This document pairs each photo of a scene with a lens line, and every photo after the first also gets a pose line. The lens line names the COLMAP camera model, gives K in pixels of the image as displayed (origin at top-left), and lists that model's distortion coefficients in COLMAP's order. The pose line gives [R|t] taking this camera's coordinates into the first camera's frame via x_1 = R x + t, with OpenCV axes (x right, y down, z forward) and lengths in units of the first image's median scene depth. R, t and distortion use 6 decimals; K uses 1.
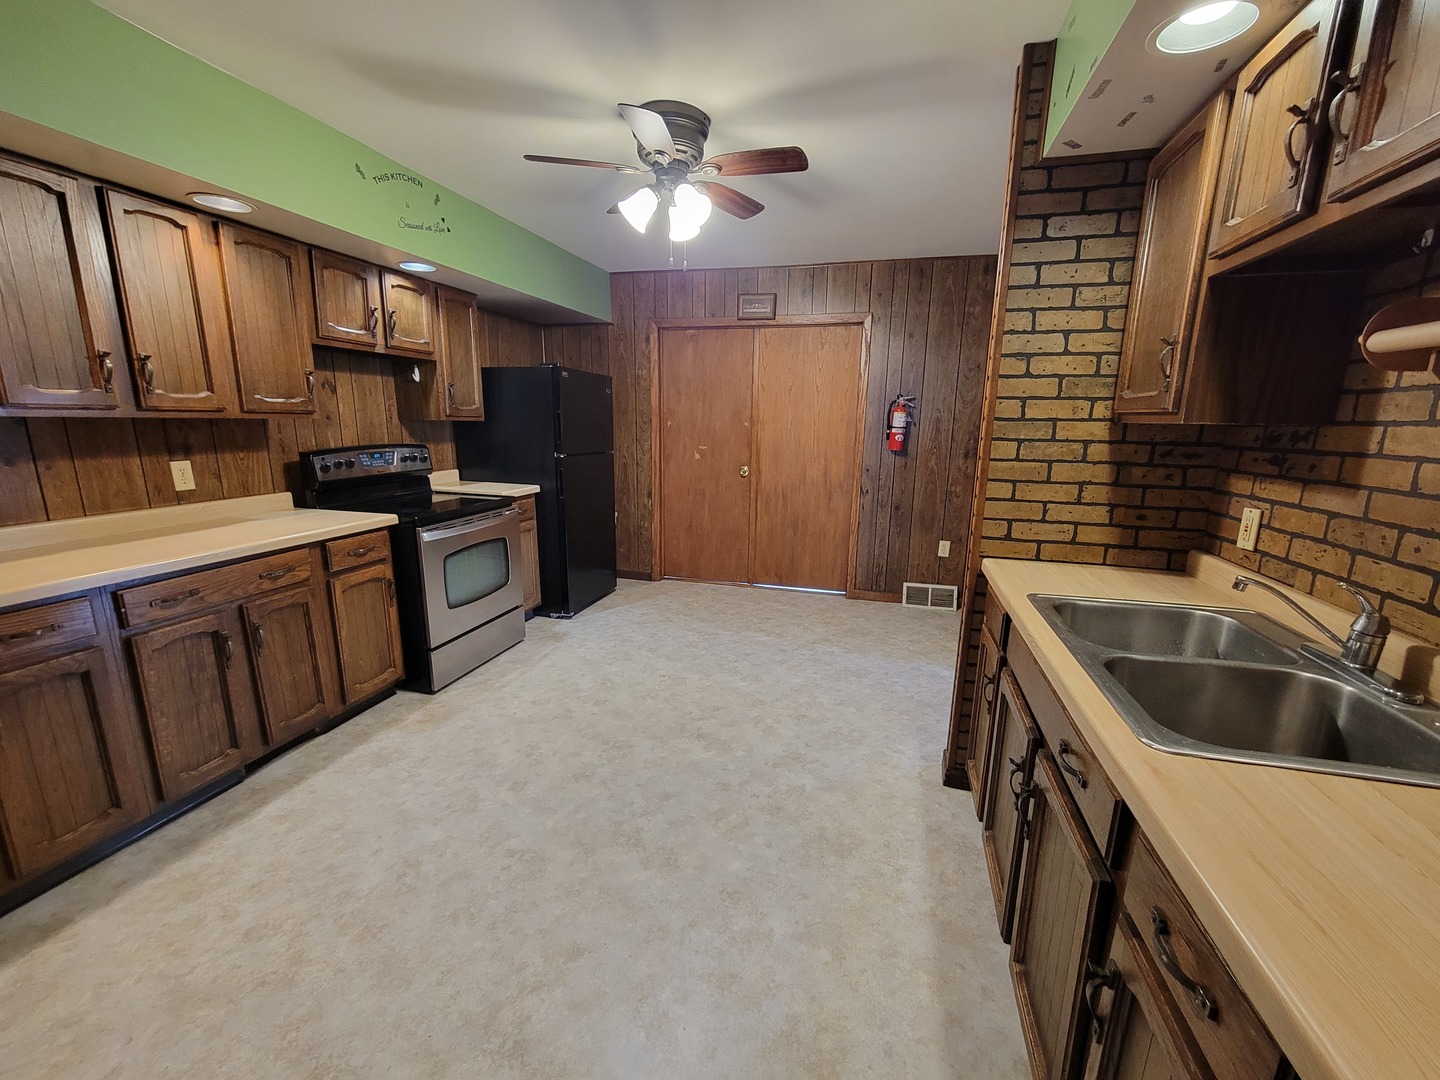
lens RADIAL K [[587.7, 0, 731.2], [0, 587.7, 552.3], [0, 0, 1]] dist [-0.002613, 0.000260]
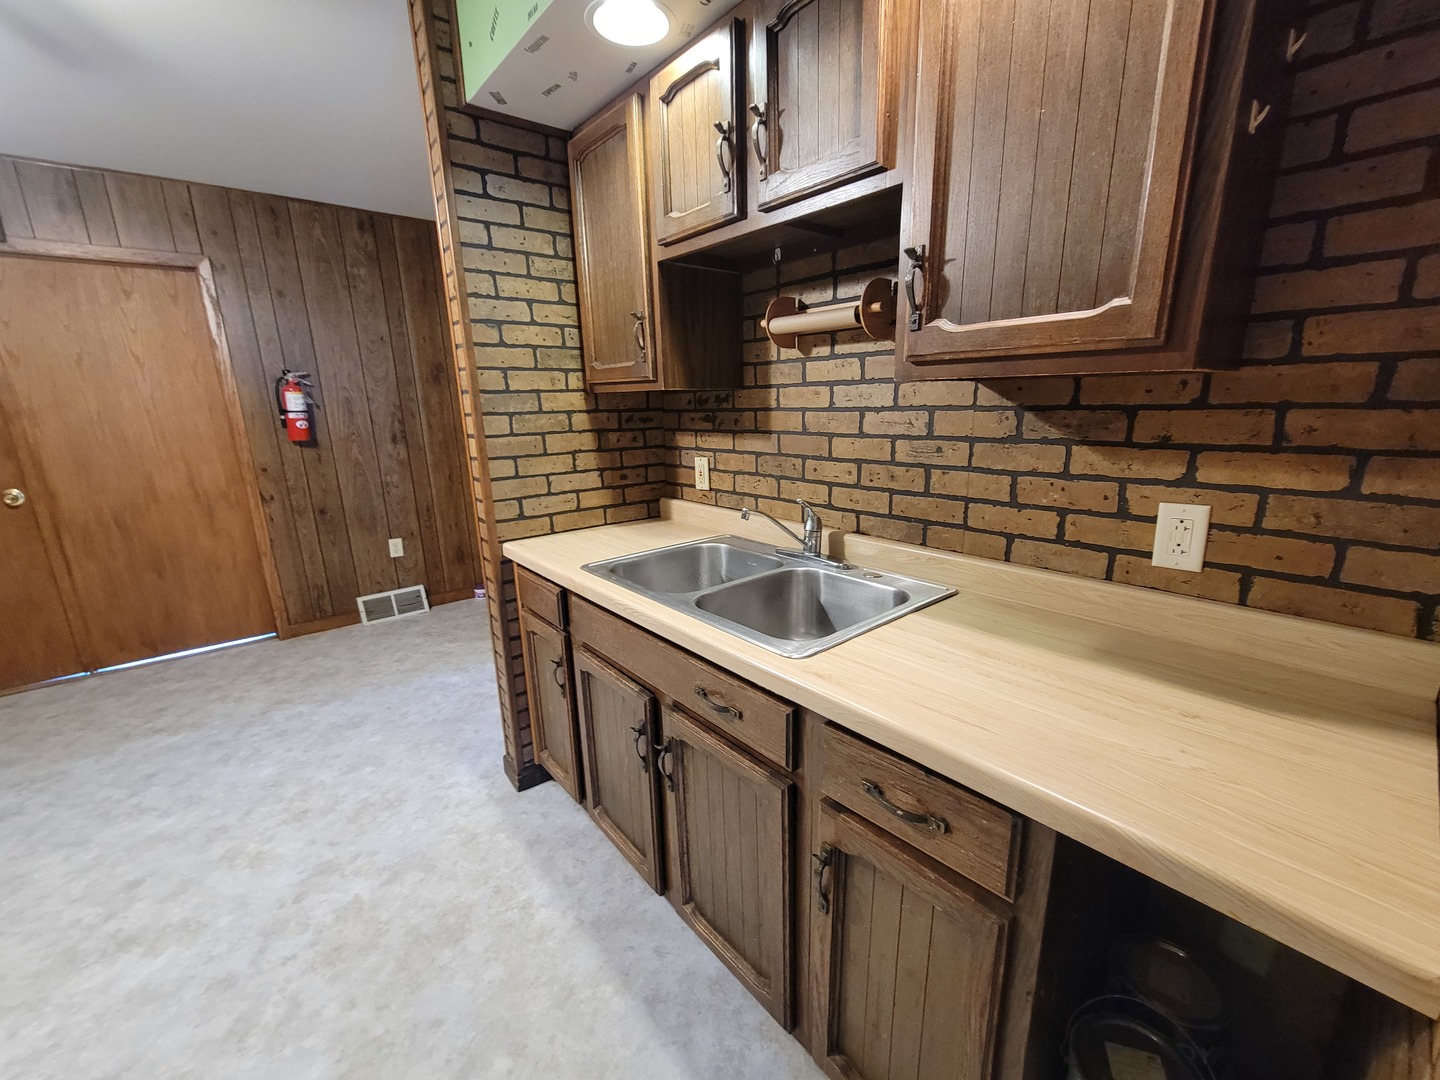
lens RADIAL K [[587.7, 0, 731.2], [0, 587.7, 552.3], [0, 0, 1]] dist [-0.002613, 0.000260]
pose [[0.569794, -0.231516, 0.788502, -0.109105], [0.209189, 0.968751, 0.133273, -0.027083], [-0.794717, 0.089008, 0.600419, 0.174142]]
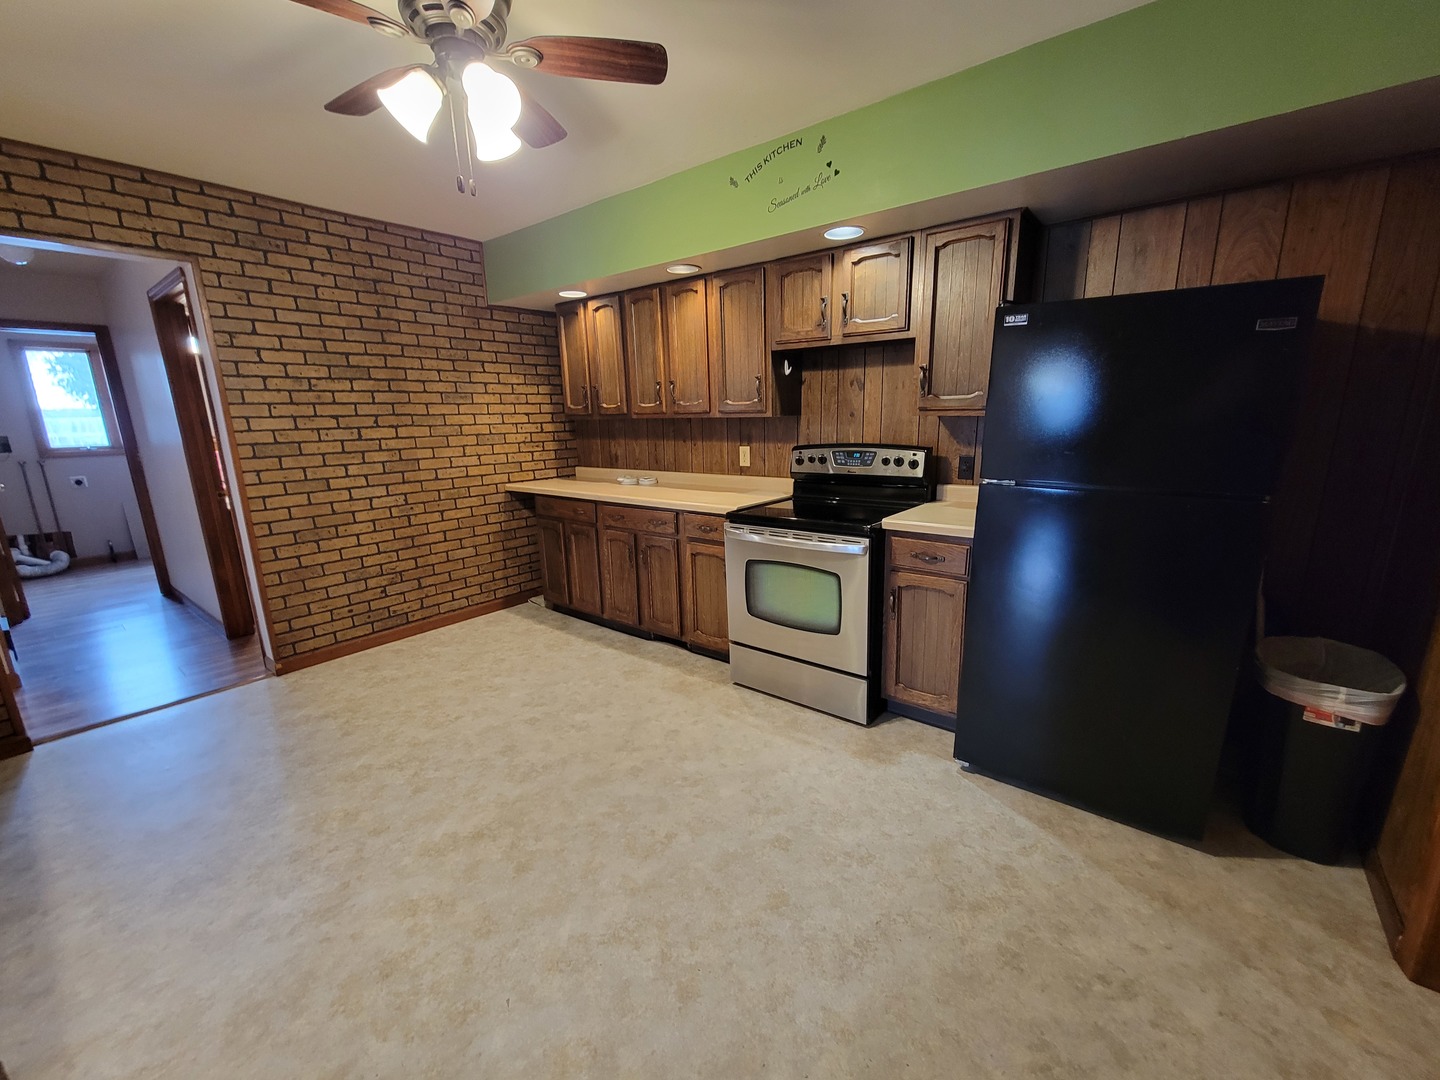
lens RADIAL K [[587.7, 0, 731.2], [0, 587.7, 552.3], [0, 0, 1]] dist [-0.002613, 0.000260]
pose [[-0.398846, 0.203253, -0.894209, 0.583788], [-0.189348, 0.935860, 0.297176, -0.439283], [0.897256, 0.287845, -0.334778, 1.995158]]
